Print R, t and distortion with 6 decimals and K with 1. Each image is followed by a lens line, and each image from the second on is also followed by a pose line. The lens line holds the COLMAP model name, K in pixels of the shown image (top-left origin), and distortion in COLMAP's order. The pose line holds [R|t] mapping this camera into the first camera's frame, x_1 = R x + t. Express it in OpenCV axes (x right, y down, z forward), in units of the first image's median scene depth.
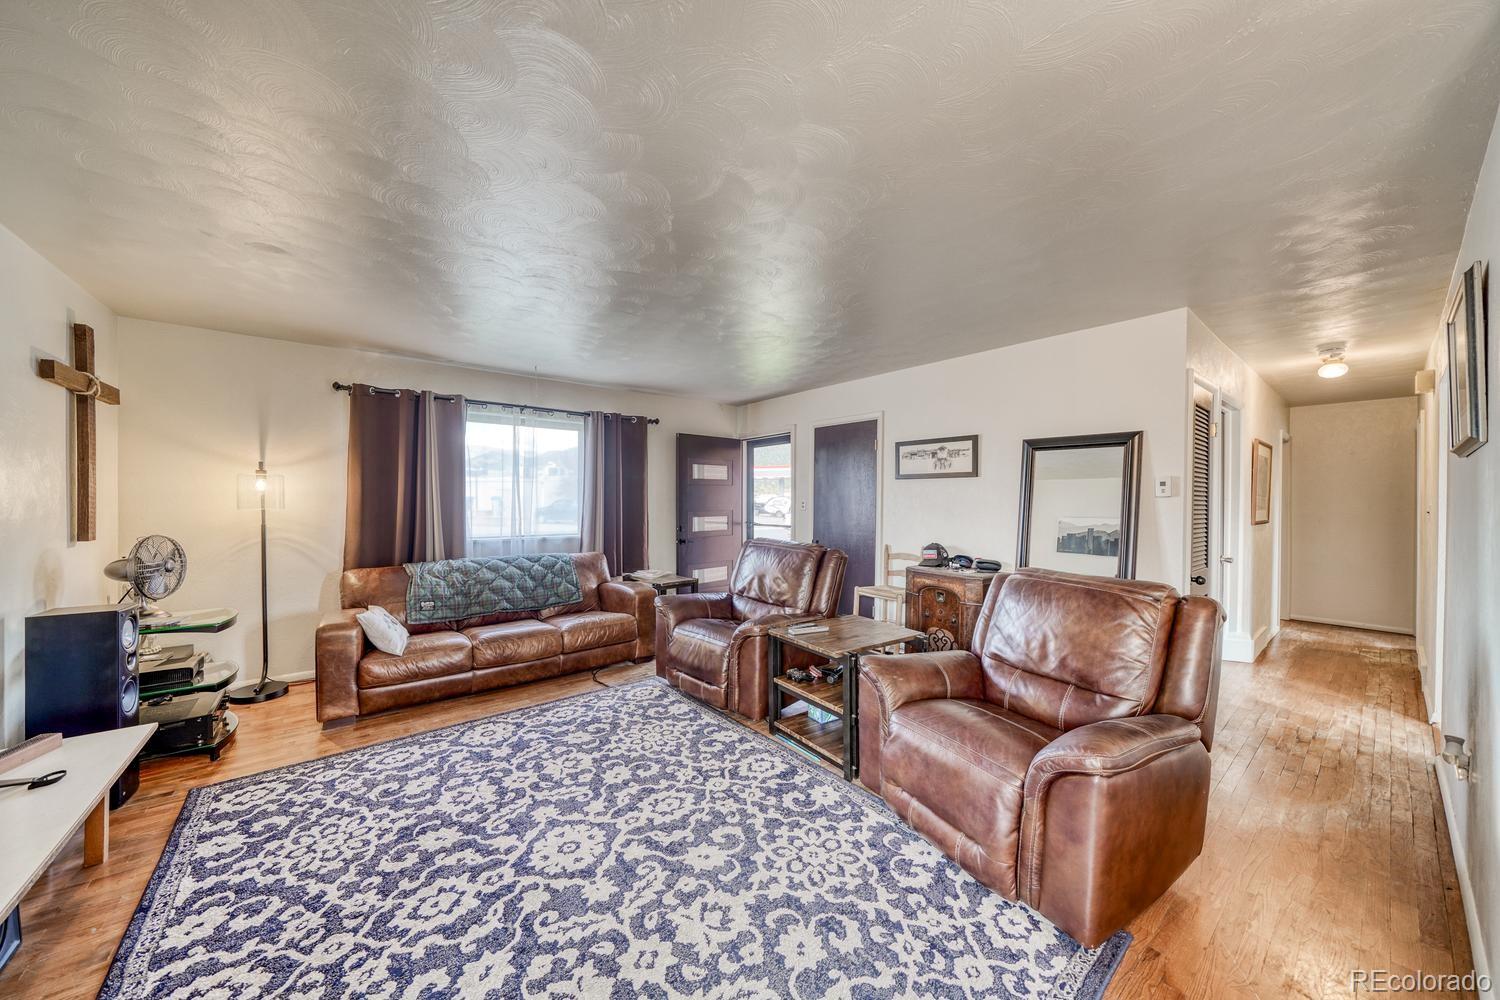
lens RADIAL K [[522.6, 0, 748.9], [0, 522.6, 494.3], [0, 0, 1]] dist [0.000349, 0.000198]
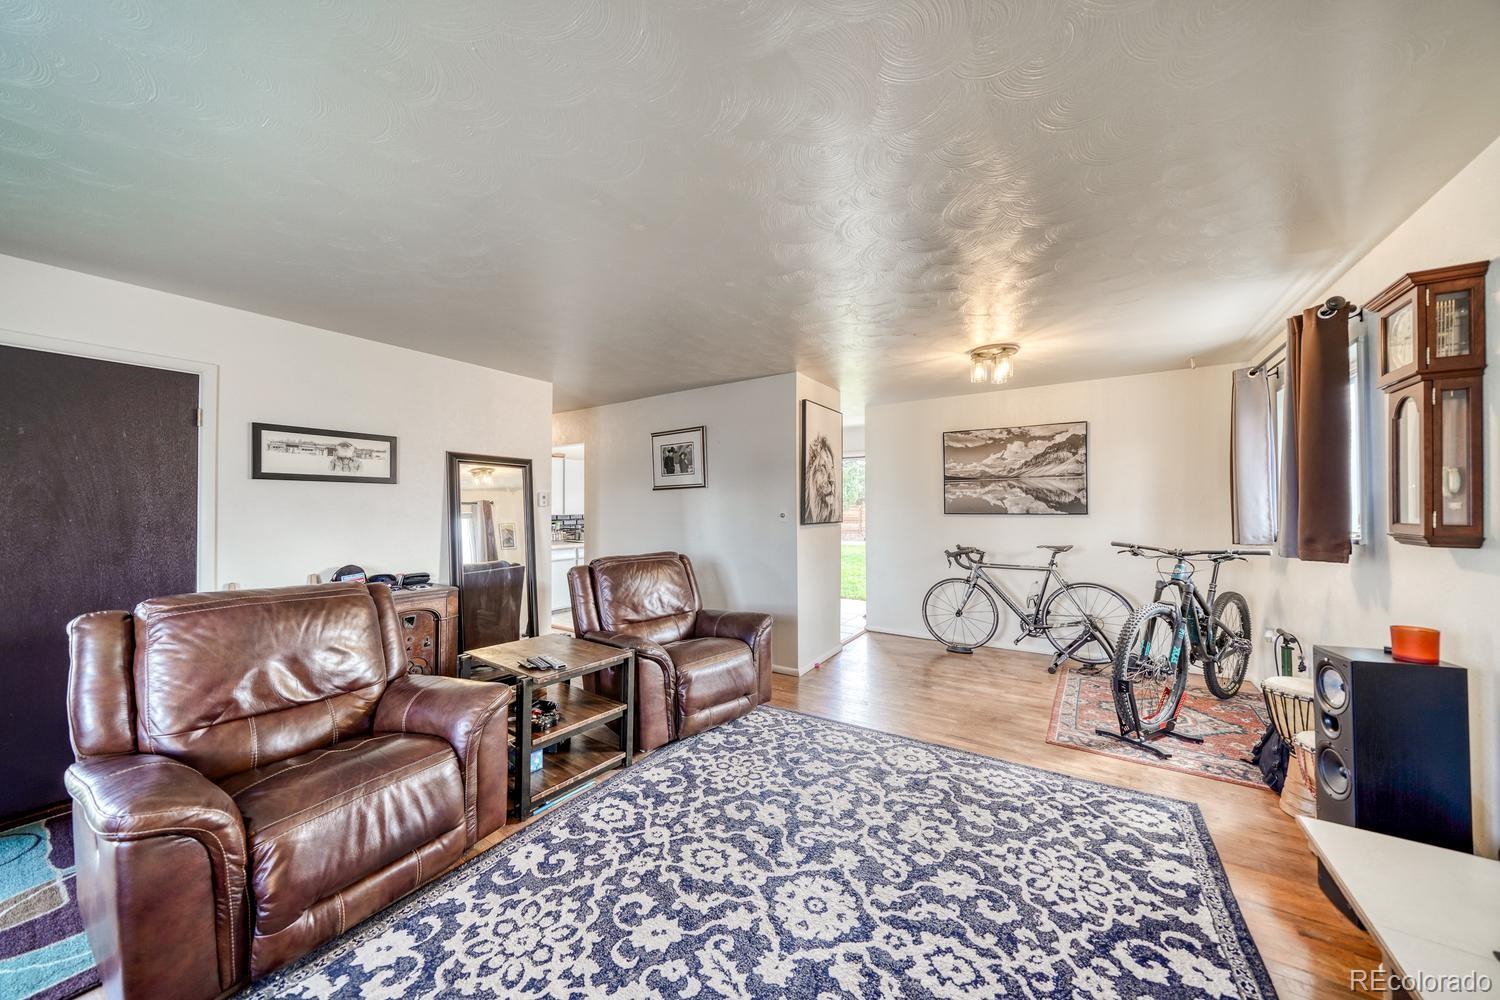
lens RADIAL K [[514.4, 0, 736.4], [0, 514.4, 499.8], [0, 0, 1]] dist [-0.001914, 0.000034]
pose [[-0.303371, 0.012049, 0.952796, -1.179127], [-0.007067, 0.999864, -0.014894, 0.005091], [-0.952846, -0.011252, -0.303245, 1.448352]]
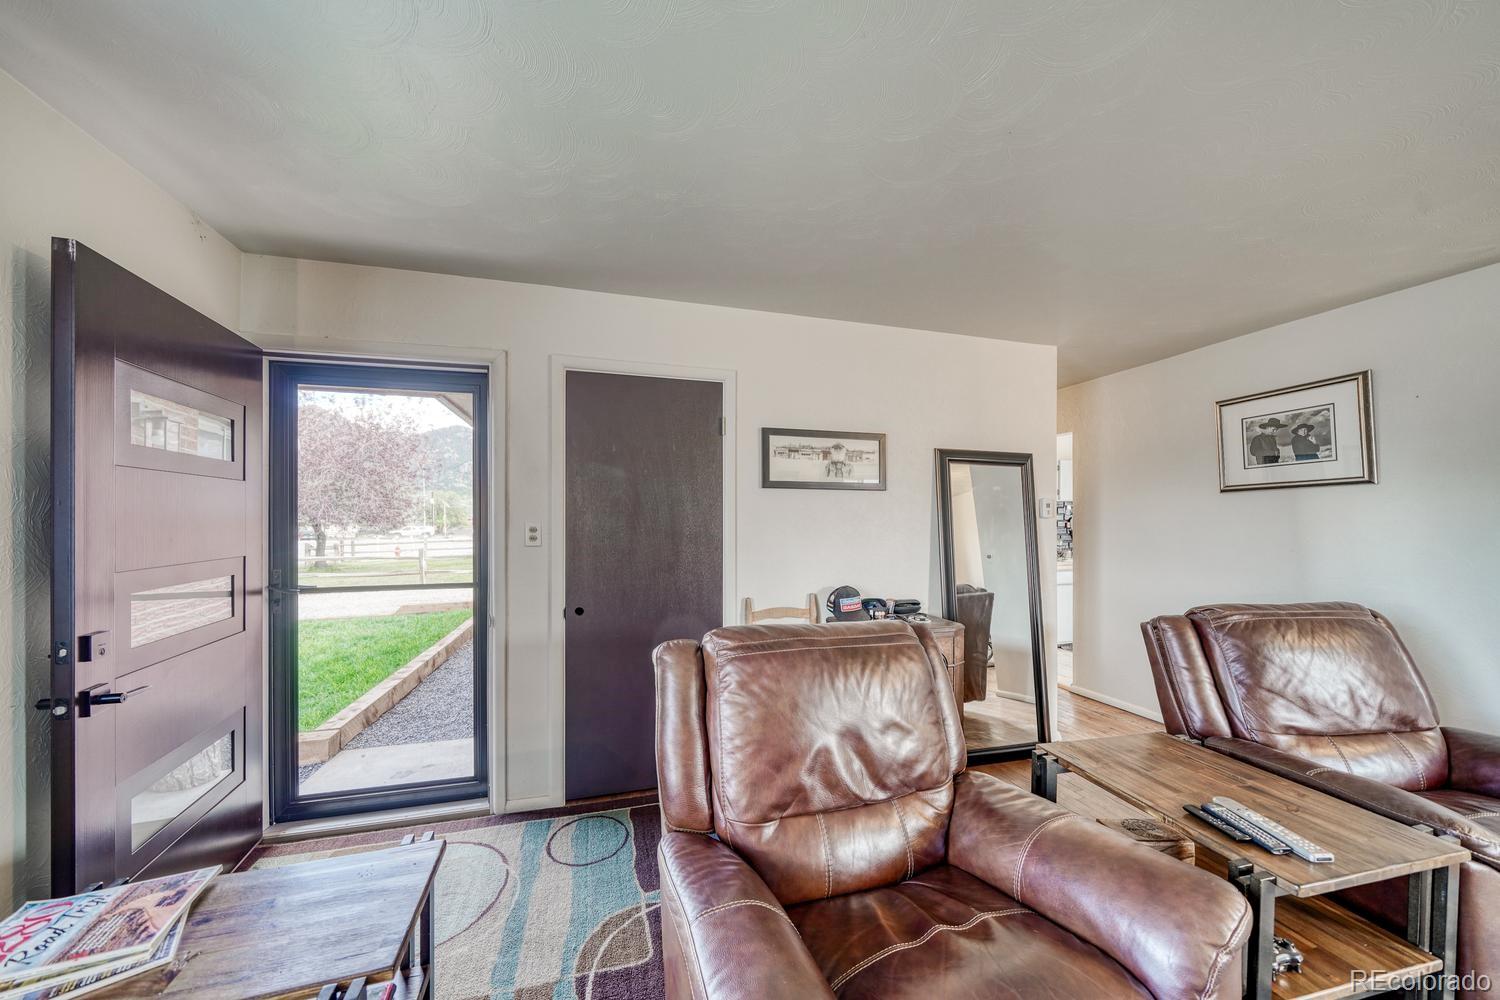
lens RADIAL K [[524.4, 0, 741.4], [0, 524.4, 513.0], [0, 0, 1]] dist [-0.001217, -0.000026]
pose [[0.379411, 0.009508, 0.925179, -0.678004], [-0.008652, 0.999940, -0.006728, 0.010637], [-0.925188, -0.005452, 0.379471, 1.844915]]
